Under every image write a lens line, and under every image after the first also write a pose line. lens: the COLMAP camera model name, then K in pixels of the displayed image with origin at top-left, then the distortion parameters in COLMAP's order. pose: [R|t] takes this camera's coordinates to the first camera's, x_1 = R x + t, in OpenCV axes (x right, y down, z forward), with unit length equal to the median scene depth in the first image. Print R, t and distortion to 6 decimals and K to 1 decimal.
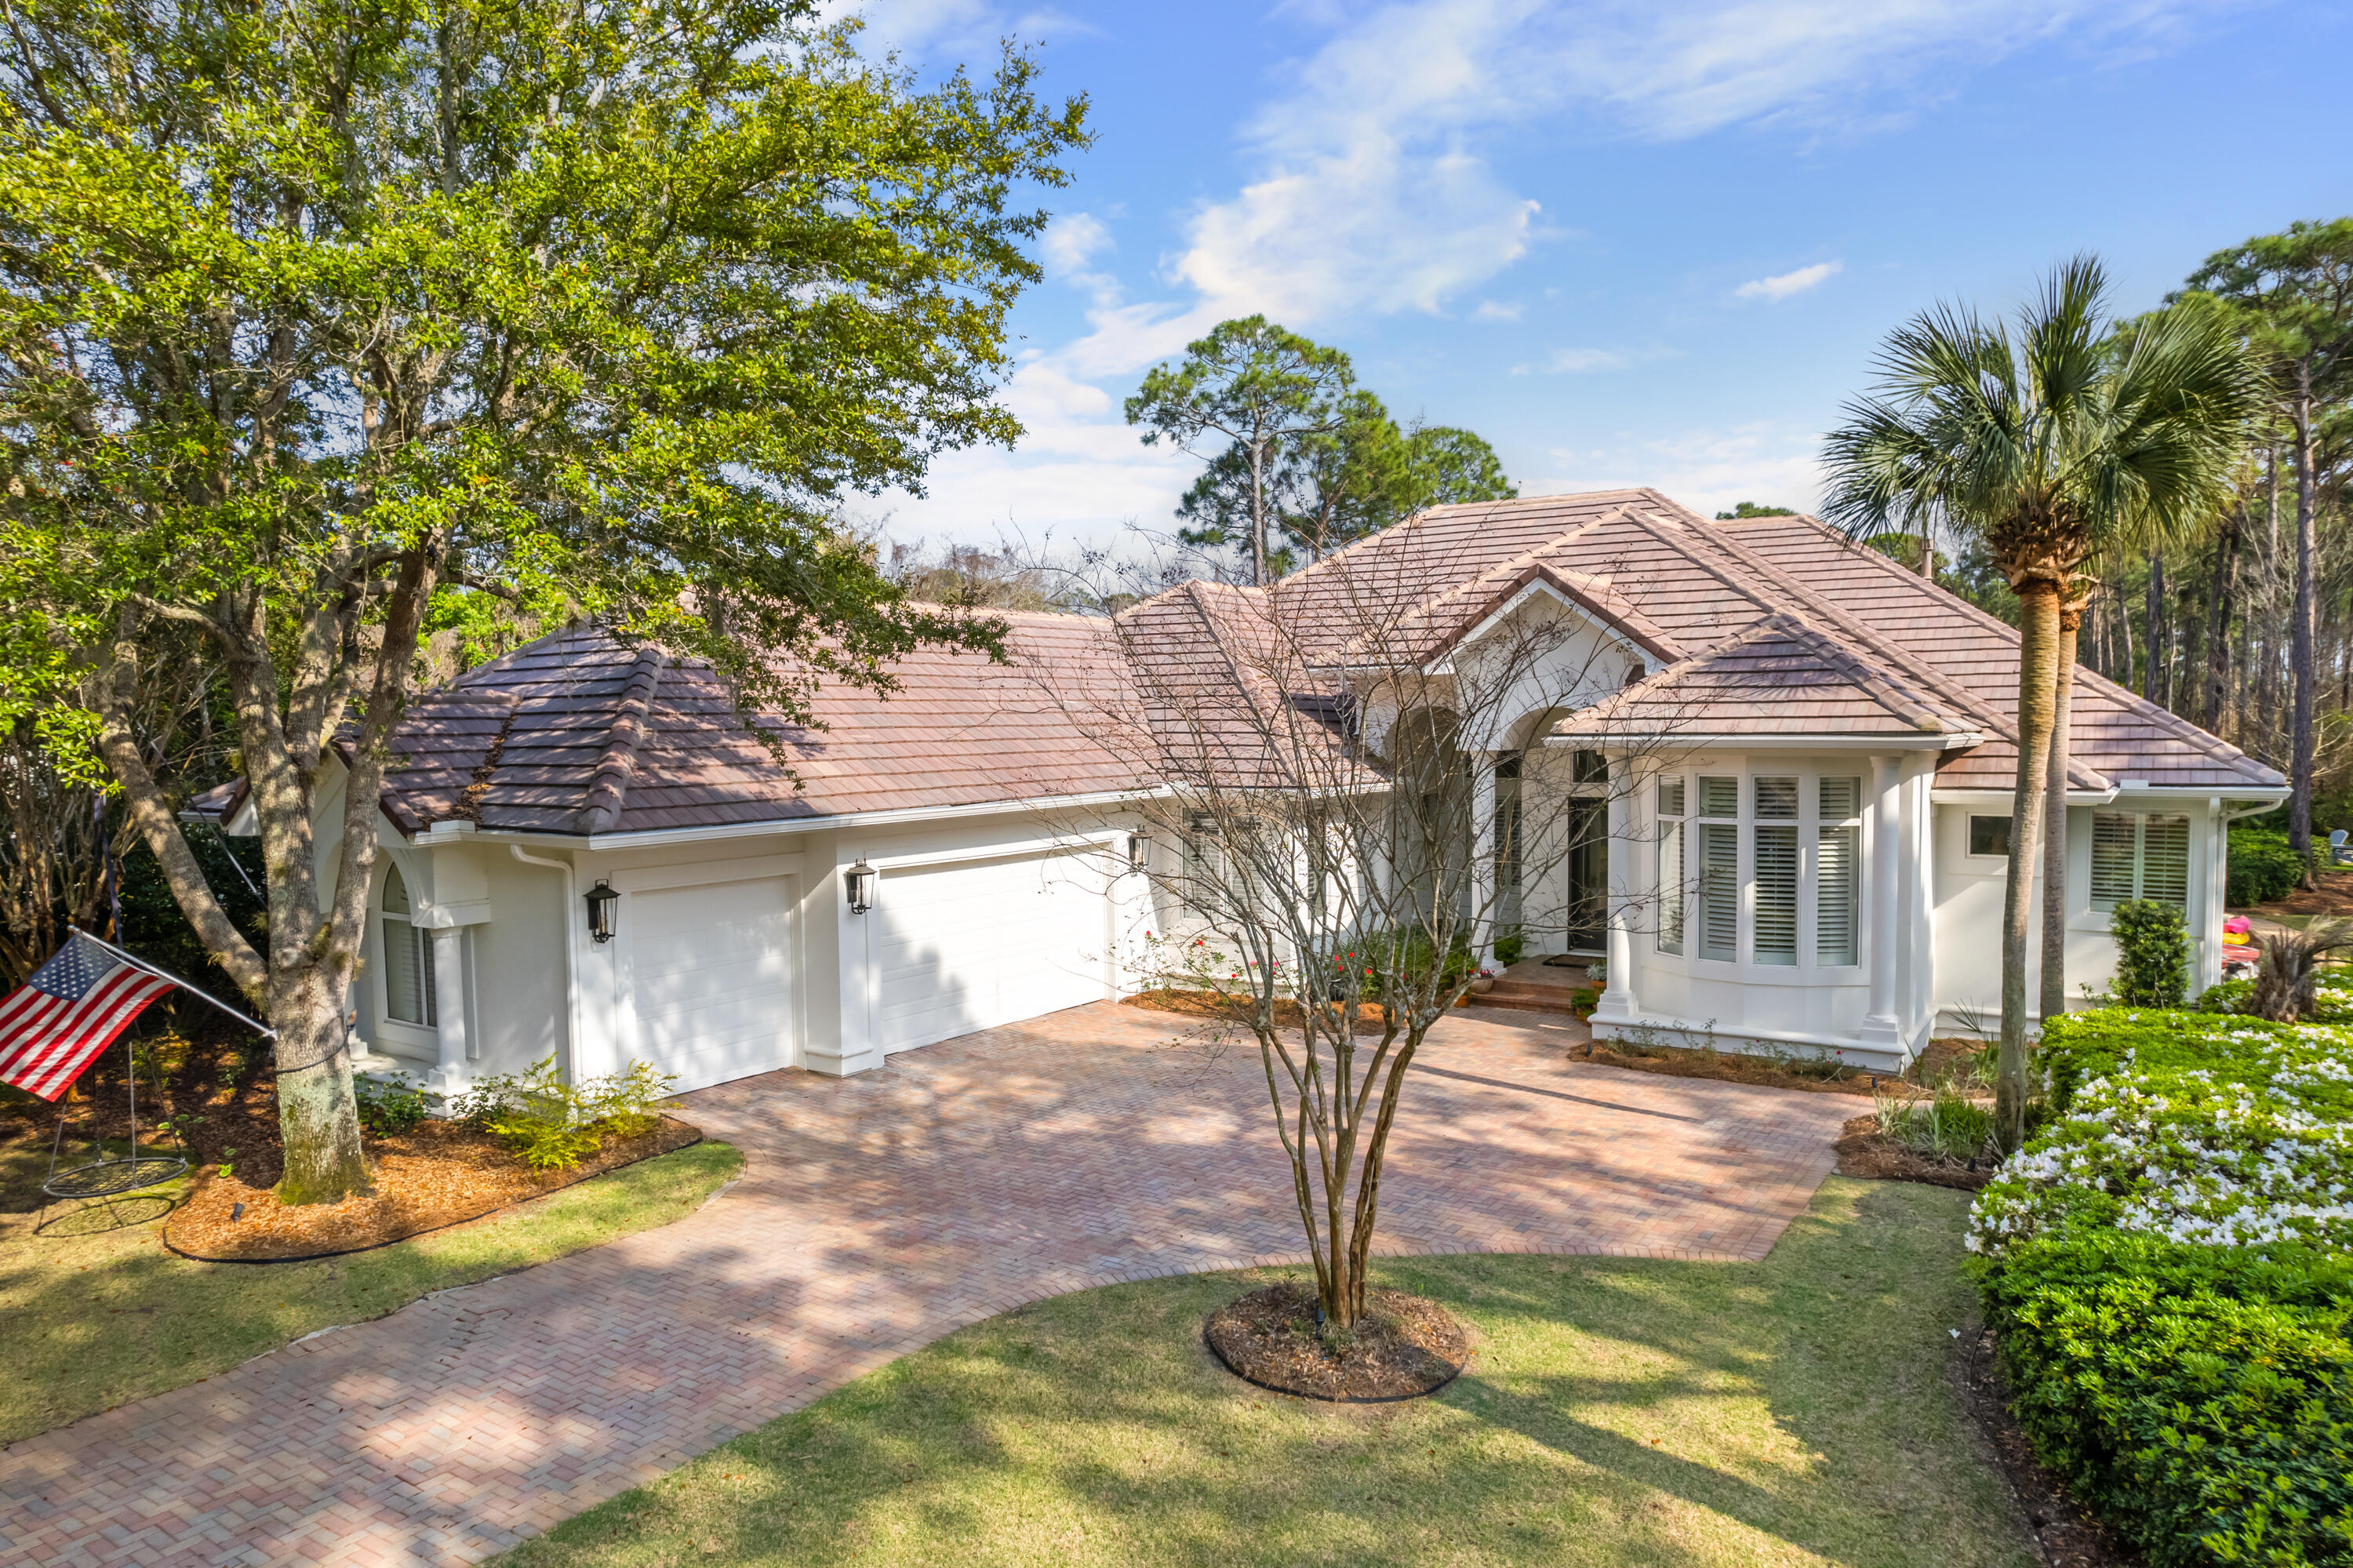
lens RADIAL K [[1500.3, 0, 1192.4], [0, 1500.3, 792.4], [0, 0, 1]] dist [-0.069996, 0.057403]
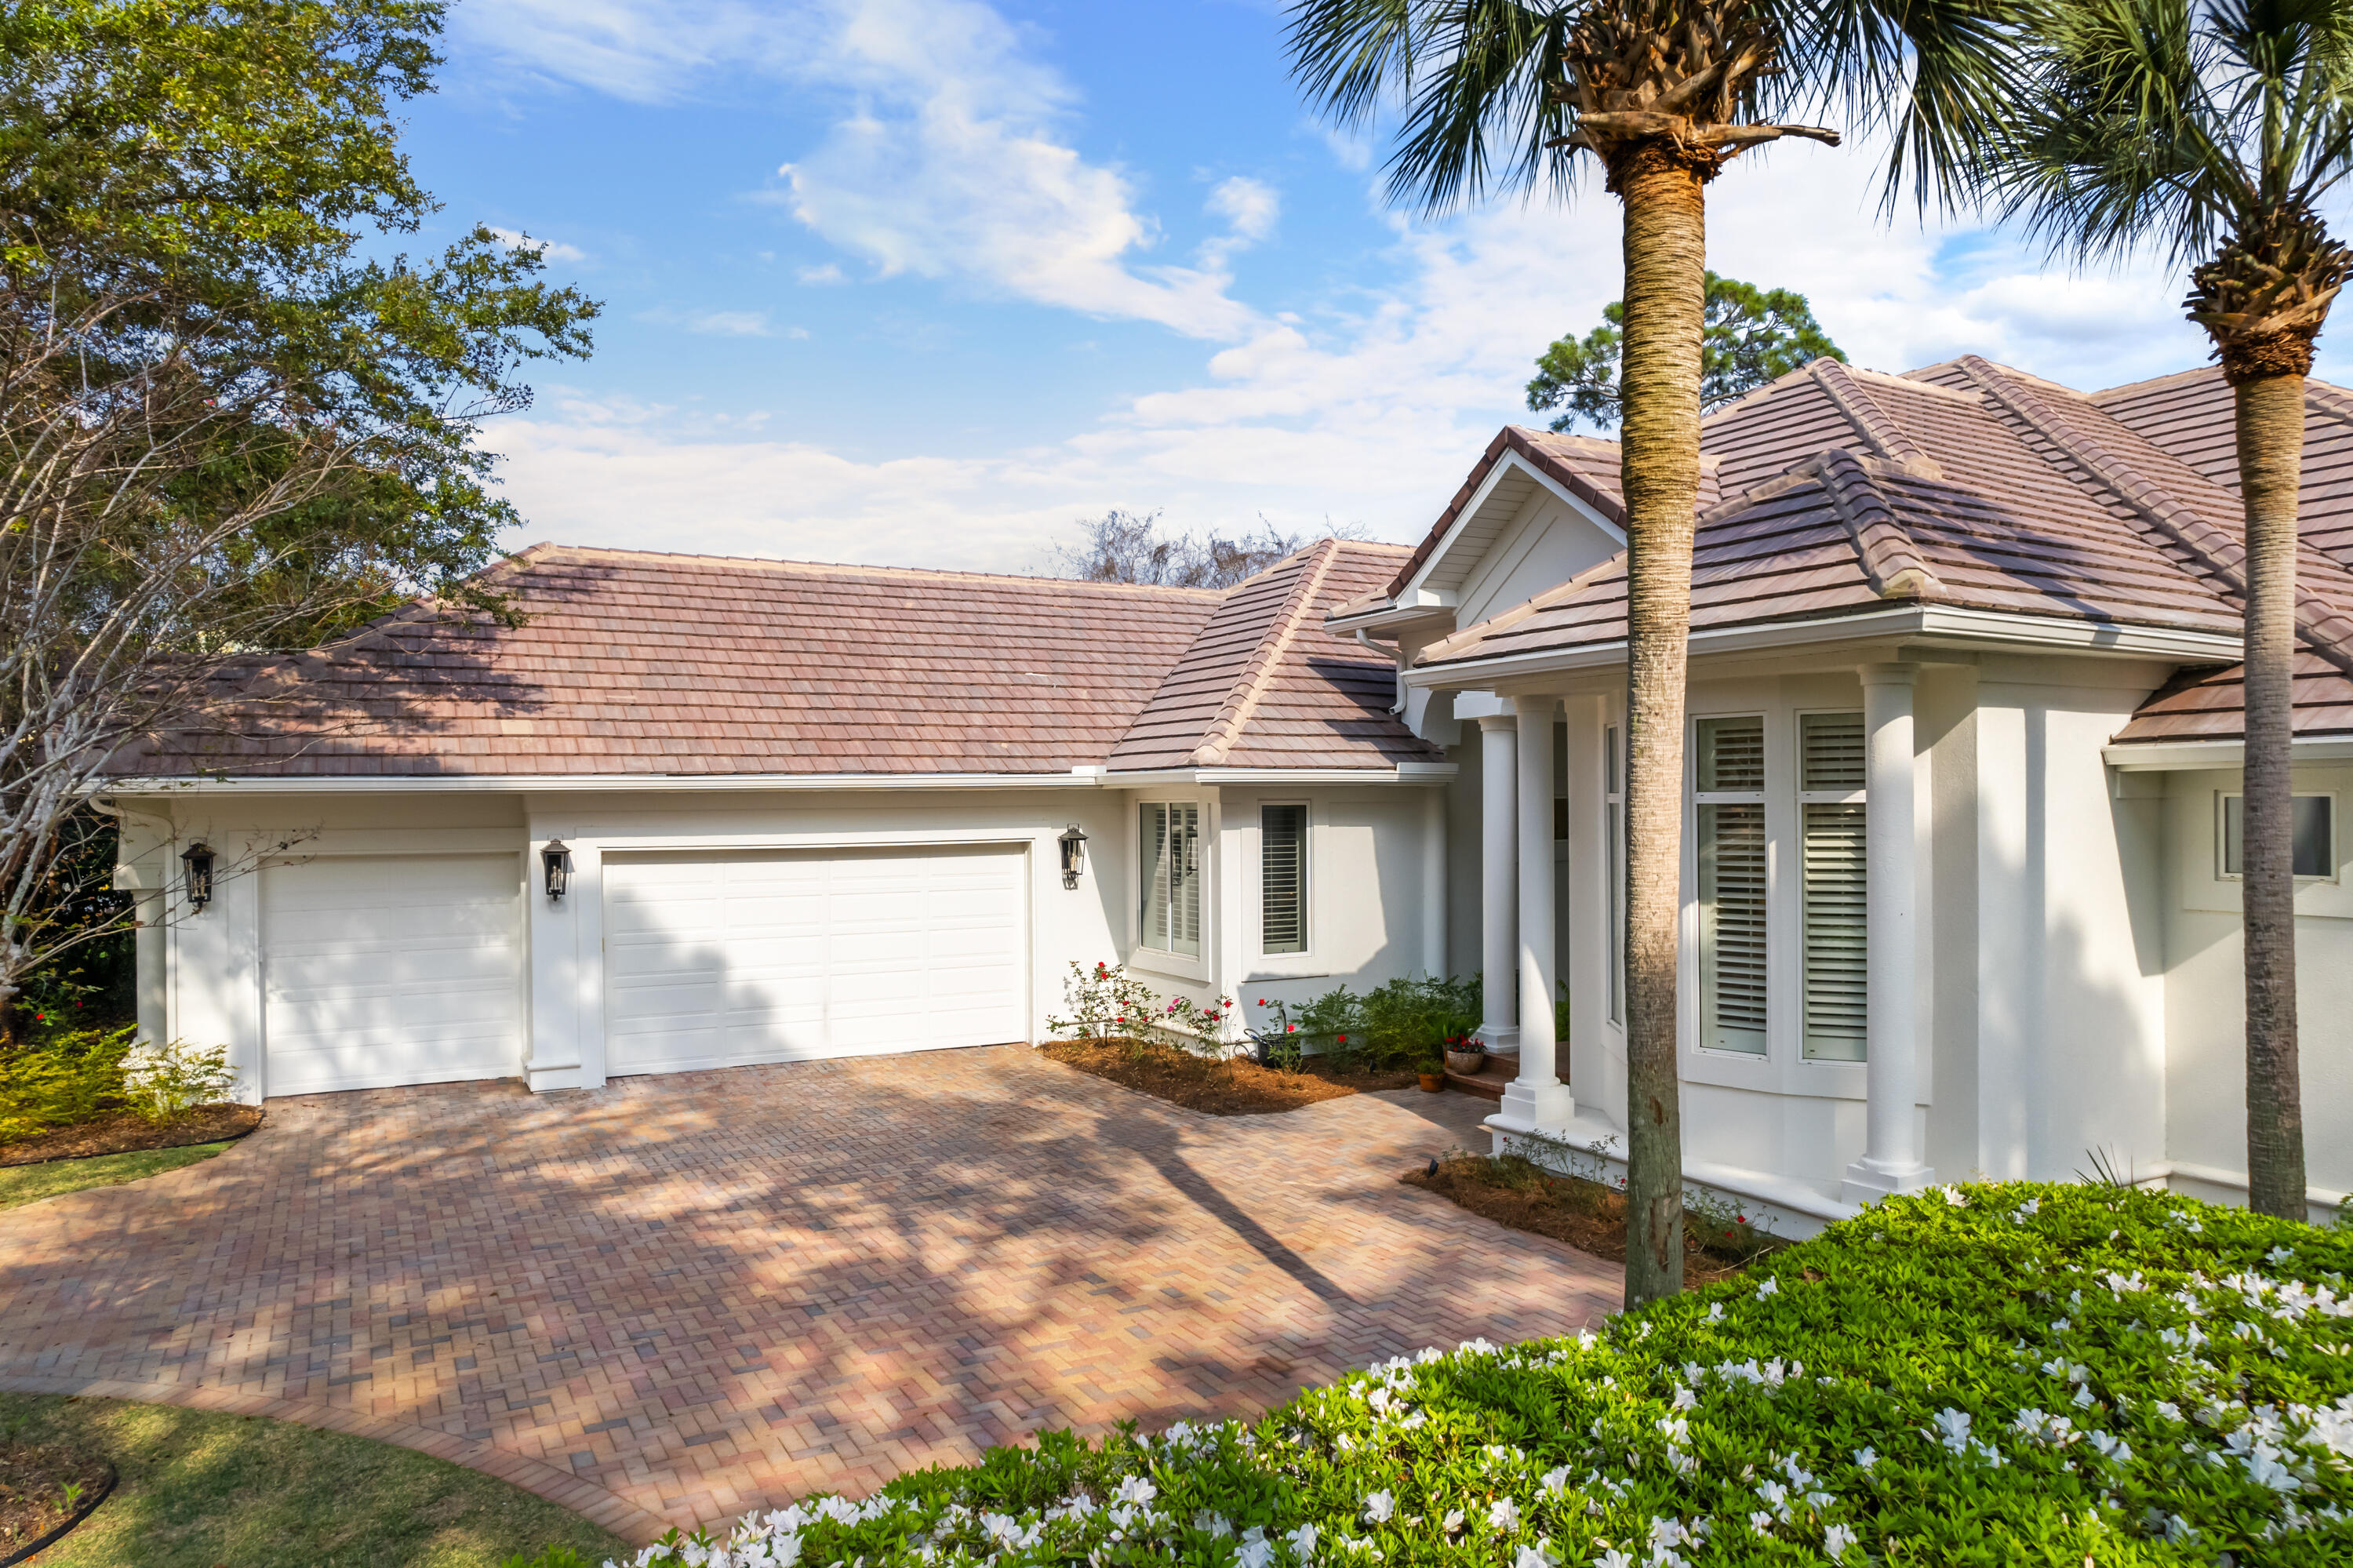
lens RADIAL K [[1500.3, 0, 1192.4], [0, 1500.3, 792.4], [0, 0, 1]] dist [-0.069996, 0.057403]
pose [[0.893467, 0.000164, -0.449130, 0.474574], [-0.021313, 0.998889, -0.042033, 0.047724], [0.448624, 0.047128, 0.892477, 0.406374]]
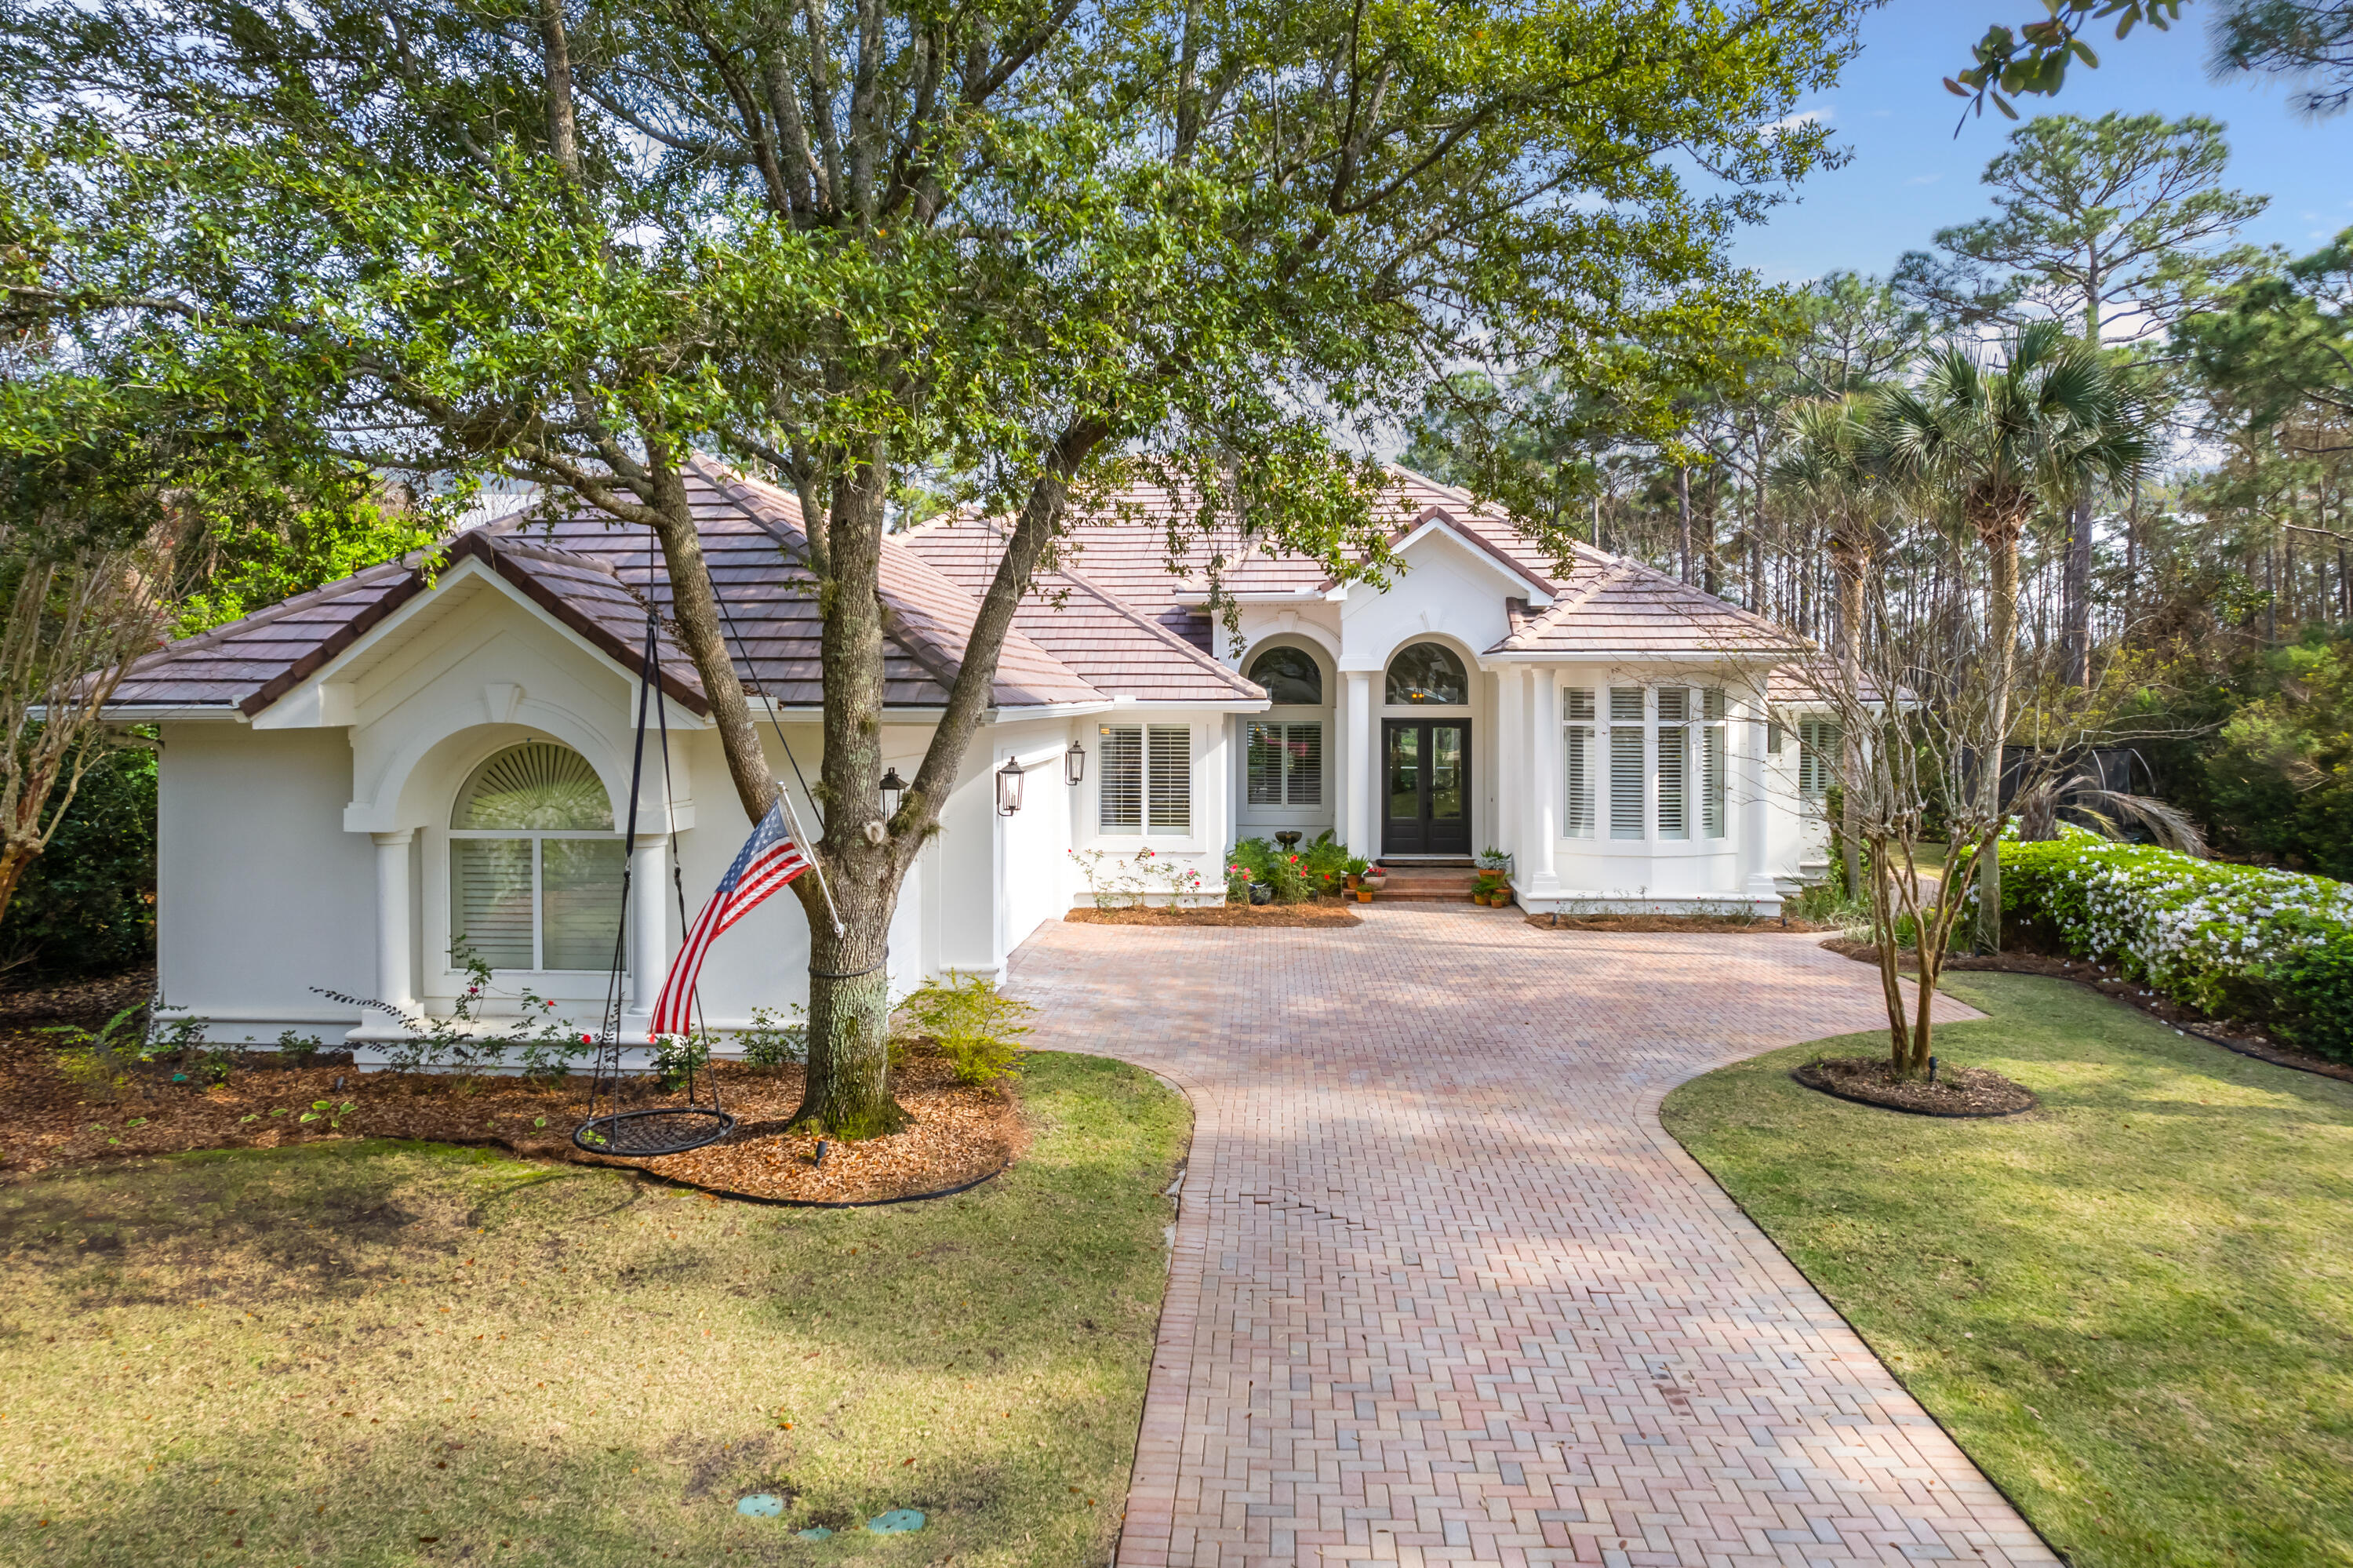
lens RADIAL K [[1446.3, 0, 1176.5], [0, 1446.3, 784.0], [0, 0, 1]] dist [-0.002314, 0.000104]
pose [[0.867864, -0.010946, 0.496681, -0.567694], [0.016284, 0.999847, -0.006418, 0.072545], [-0.496535, 0.013658, 0.867909, 0.172640]]
